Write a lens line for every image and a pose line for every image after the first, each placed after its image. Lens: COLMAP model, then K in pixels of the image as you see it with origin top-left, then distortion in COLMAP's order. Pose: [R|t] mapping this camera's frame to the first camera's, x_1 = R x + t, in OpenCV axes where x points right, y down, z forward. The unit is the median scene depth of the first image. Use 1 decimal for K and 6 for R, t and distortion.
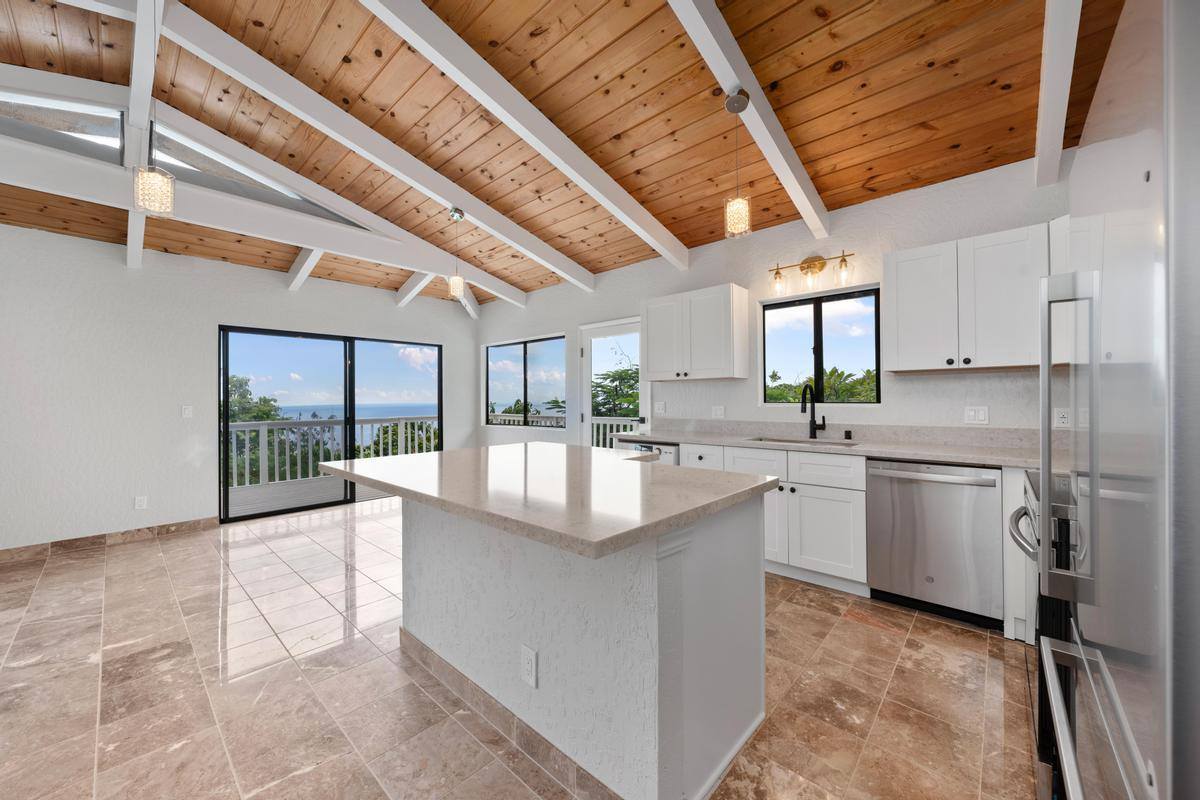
lens RADIAL K [[441.2, 0, 595.8], [0, 441.2, 395.4], [0, 0, 1]] dist [-0.000066, -0.000050]
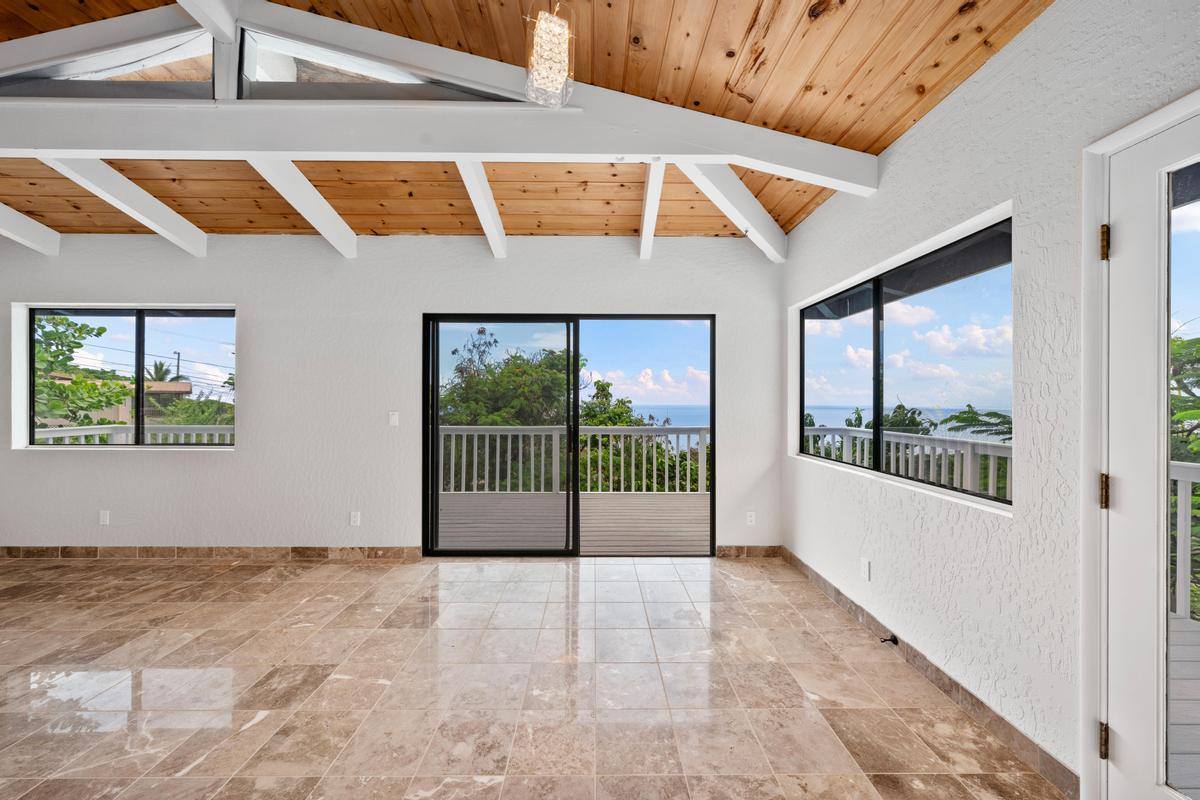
lens RADIAL K [[419.4, 0, 597.1], [0, 419.4, 400.6], [0, 0, 1]] dist [-0.000603, 0.000012]
pose [[0.681685, 0.007442, -0.731608, -0.067632], [-0.001385, 0.999960, 0.008882, -0.005500], [0.731645, -0.005041, 0.681667, 0.755205]]
